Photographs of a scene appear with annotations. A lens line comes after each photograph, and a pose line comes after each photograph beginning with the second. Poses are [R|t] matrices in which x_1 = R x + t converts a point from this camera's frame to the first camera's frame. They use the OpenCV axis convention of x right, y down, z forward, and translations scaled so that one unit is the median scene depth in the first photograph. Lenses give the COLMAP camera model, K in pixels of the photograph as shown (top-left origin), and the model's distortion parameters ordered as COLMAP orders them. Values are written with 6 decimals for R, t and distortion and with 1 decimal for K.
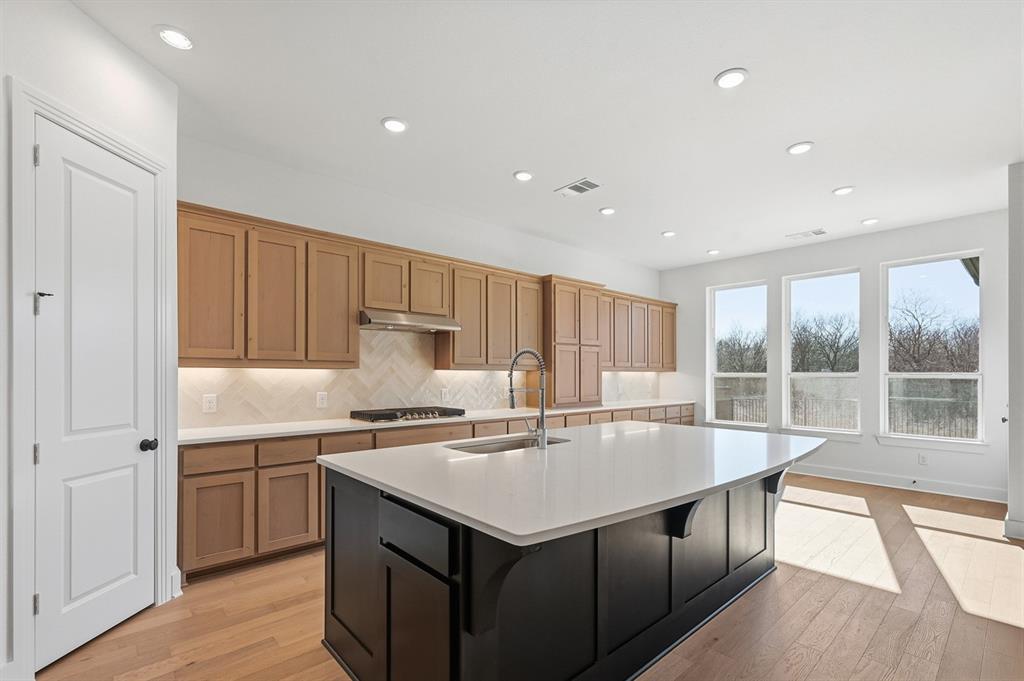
lens RADIAL K [[451.7, 0, 512.7], [0, 451.7, 376.2], [0, 0, 1]] dist [-0.001751, 0.000135]
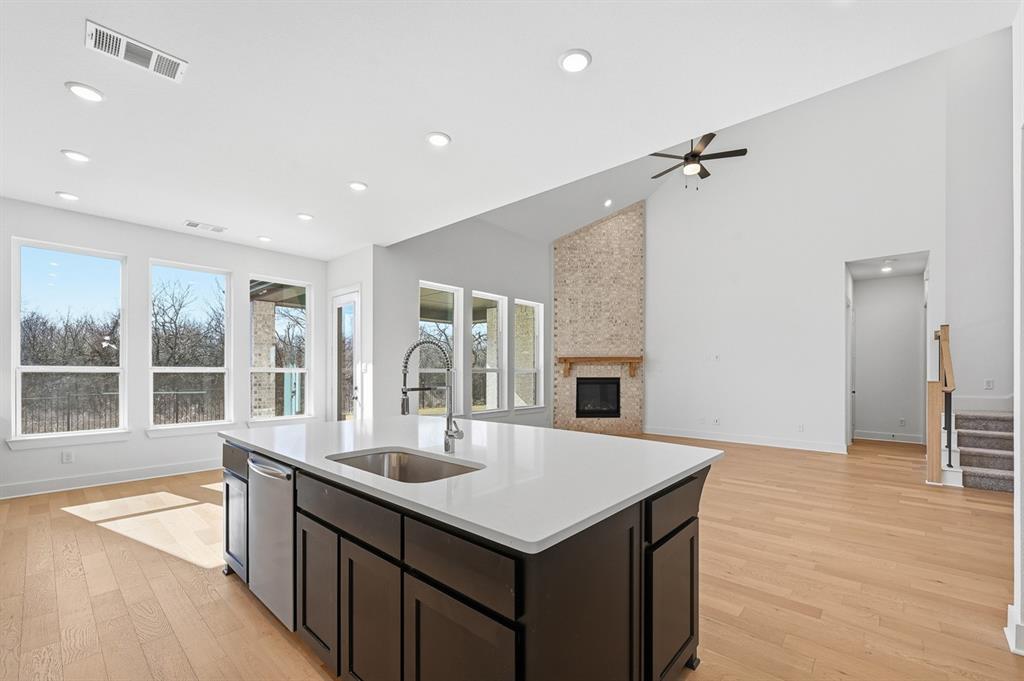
lens RADIAL K [[425.4, 0, 527.8], [0, 425.4, 368.5], [0, 0, 1]] dist [0.001675, 0.000099]
pose [[-0.126494, 0.004071, 0.991959, -0.360418], [-0.000271, 0.999991, -0.004138, -0.001300], [-0.991967, -0.000792, -0.126492, 0.432824]]
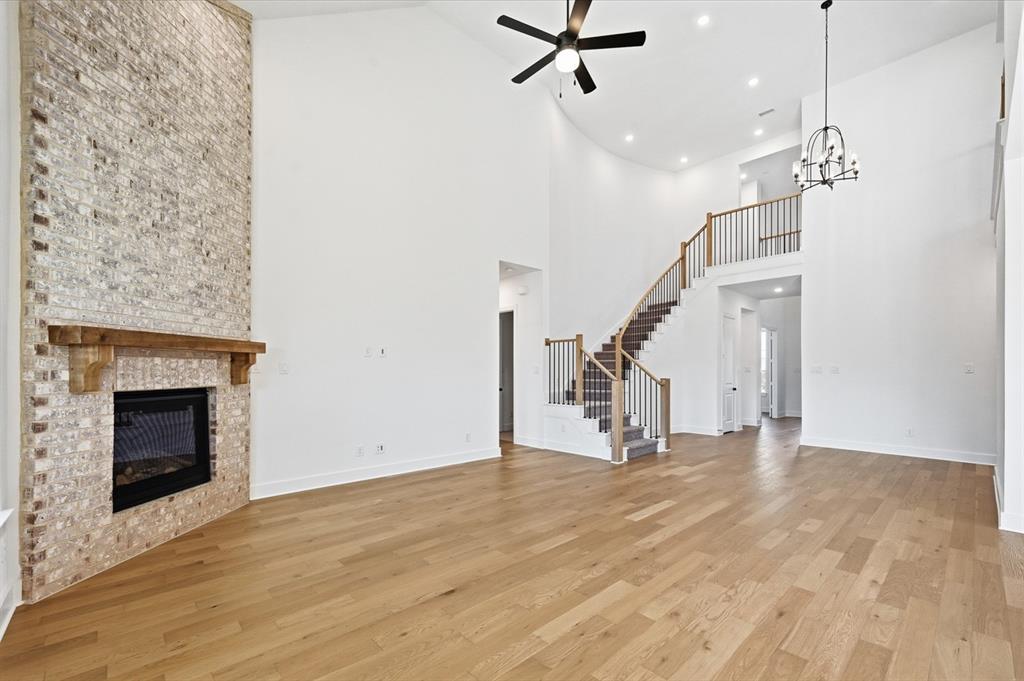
lens RADIAL K [[428.5, 0, 511.1], [0, 428.5, 373.6], [0, 0, 1]] dist [-0.000465, -0.000171]
pose [[-0.999945, 0.000209, -0.010448, 0.745888], [0.000151, 0.999985, 0.005504, -0.000352], [0.010449, 0.005502, -0.999930, 0.586120]]
